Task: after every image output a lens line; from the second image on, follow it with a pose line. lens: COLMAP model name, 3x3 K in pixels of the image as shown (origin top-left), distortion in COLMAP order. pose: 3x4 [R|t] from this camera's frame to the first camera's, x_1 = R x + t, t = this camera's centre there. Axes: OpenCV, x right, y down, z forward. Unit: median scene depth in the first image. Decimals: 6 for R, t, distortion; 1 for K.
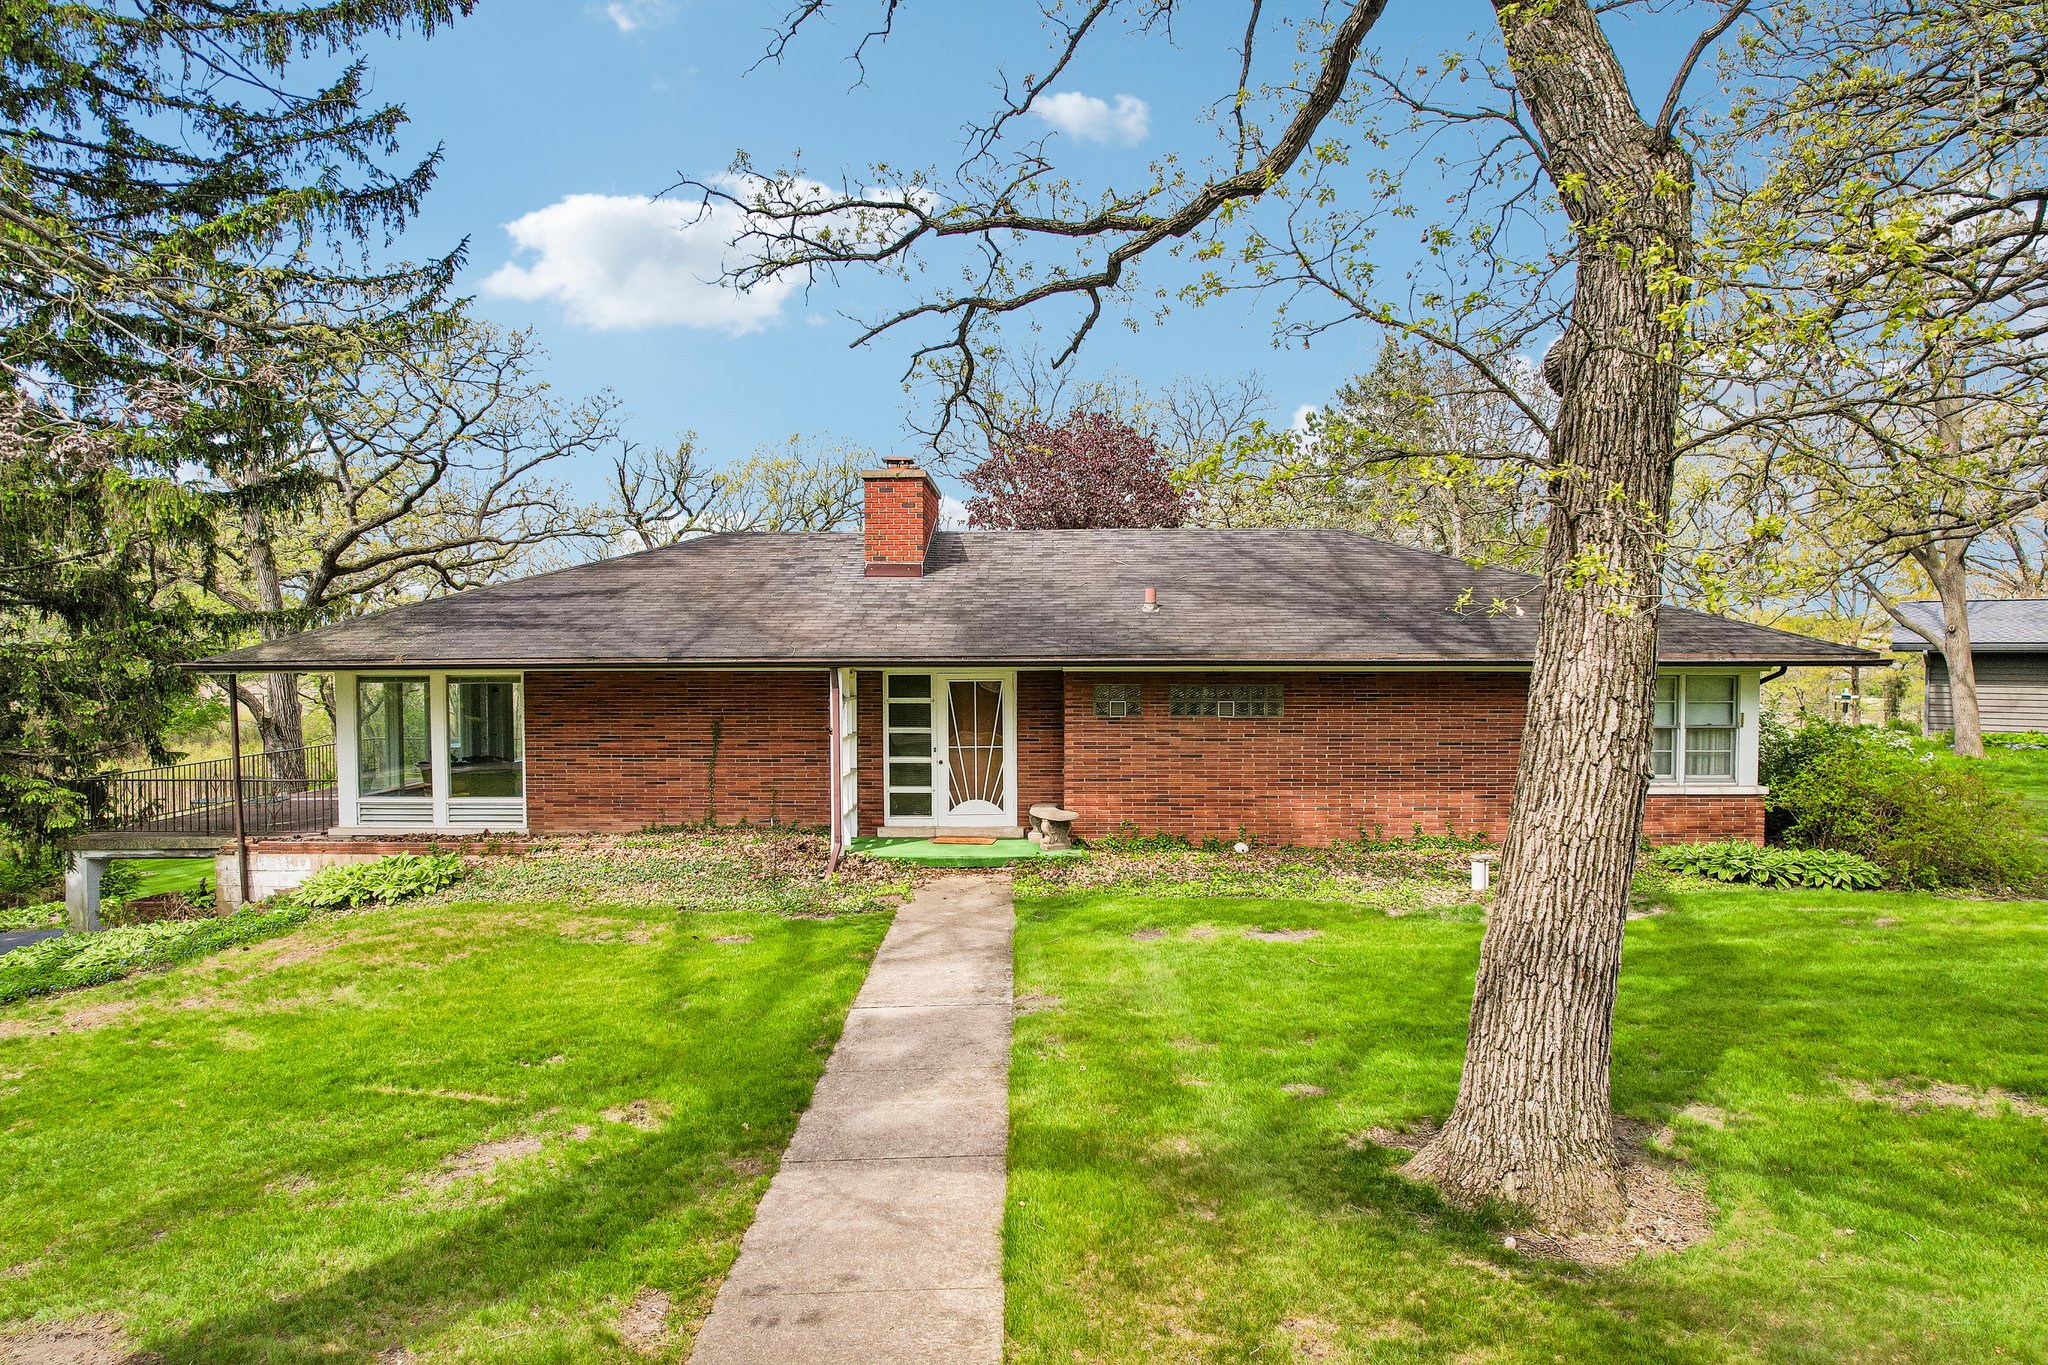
lens RADIAL K [[1319.1, 0, 1024.0], [0, 1319.1, 682.5], [0, 0, 1]] dist [-0.092262, 0.085011]
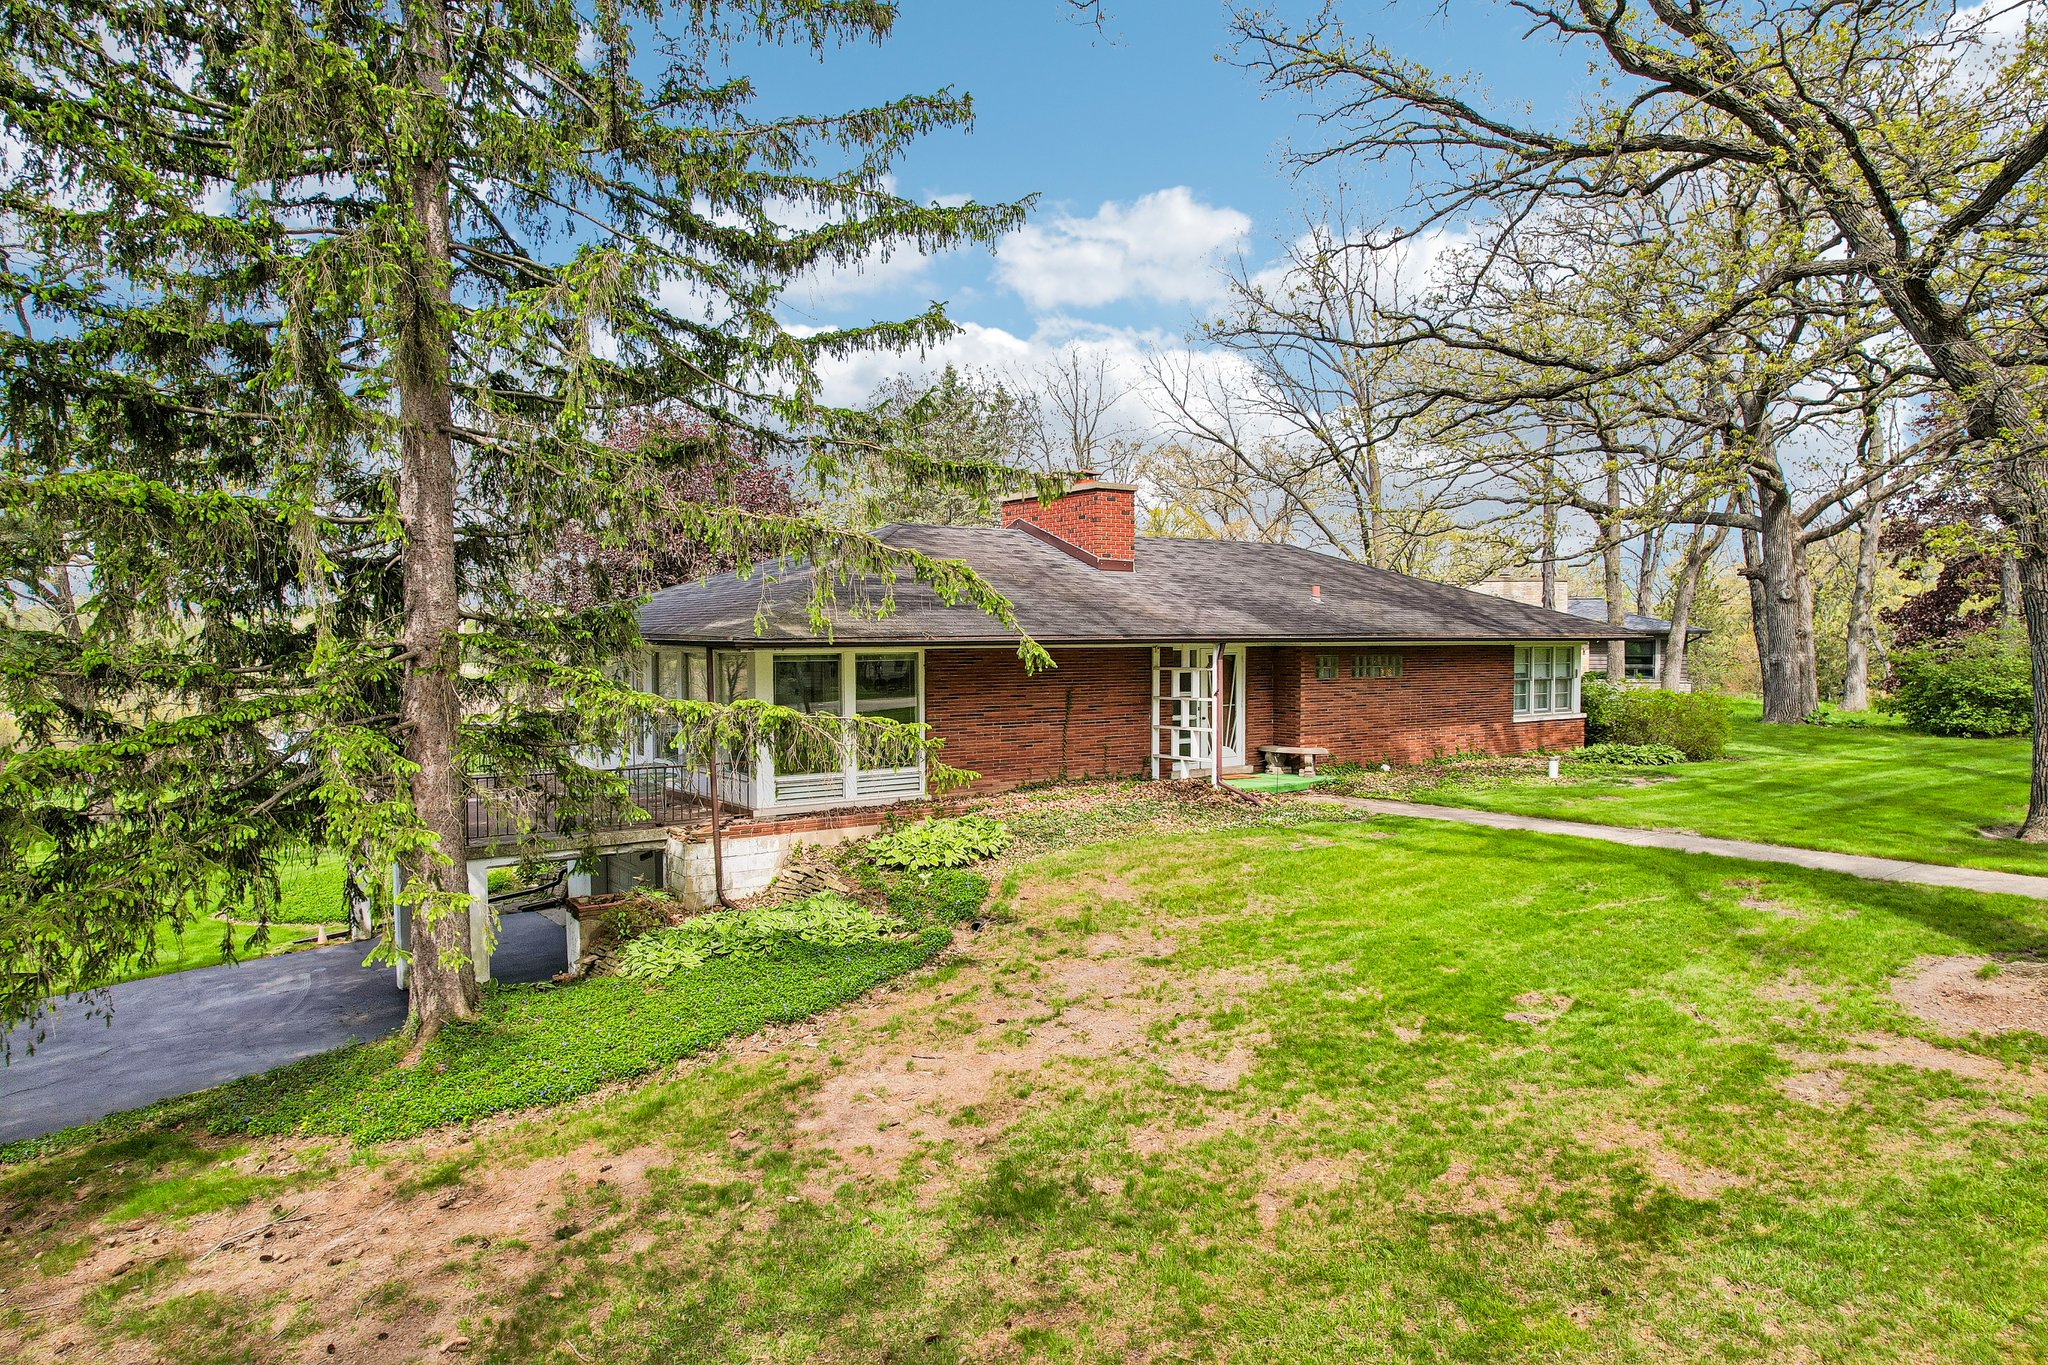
lens RADIAL K [[1319.1, 0, 1024.0], [0, 1319.1, 682.5], [0, 0, 1]] dist [-0.092262, 0.085011]
pose [[0.800258, -0.018773, 0.599362, -1.000117], [0.009154, 0.999776, 0.019092, 0.000542], [-0.599587, -0.009792, 0.800250, 0.090555]]
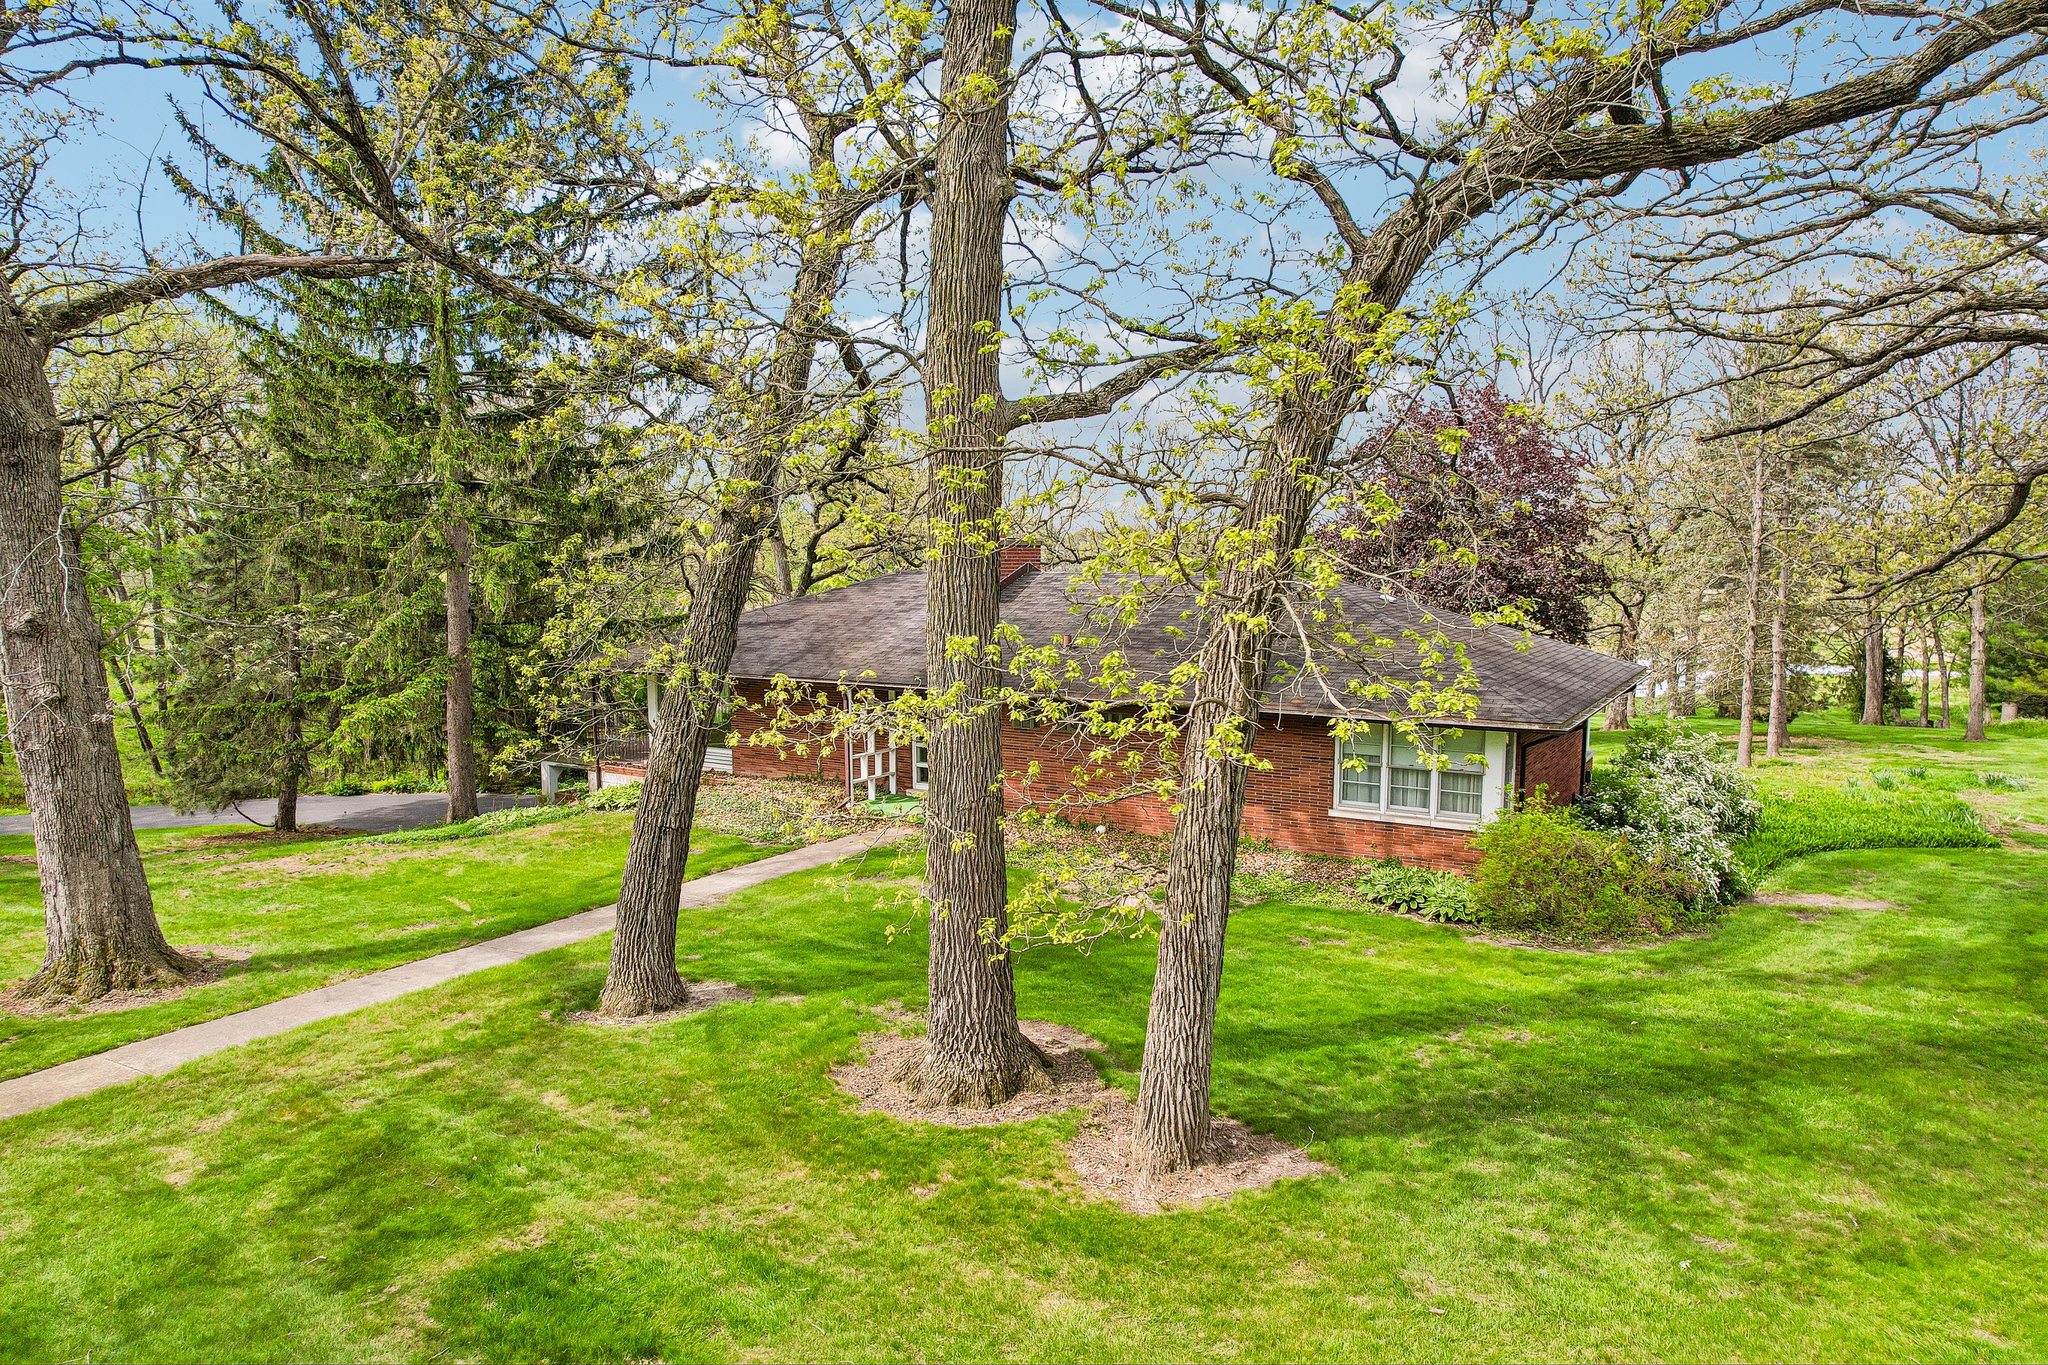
lens RADIAL K [[1319.1, 0, 1024.0], [0, 1319.1, 682.5], [0, 0, 1]] dist [-0.092262, 0.085011]
pose [[0.859622, 0.051959, -0.508282, 0.776869], [-0.015787, 0.997042, 0.075223, -0.128161], [0.510687, -0.056639, 0.857899, -0.212463]]
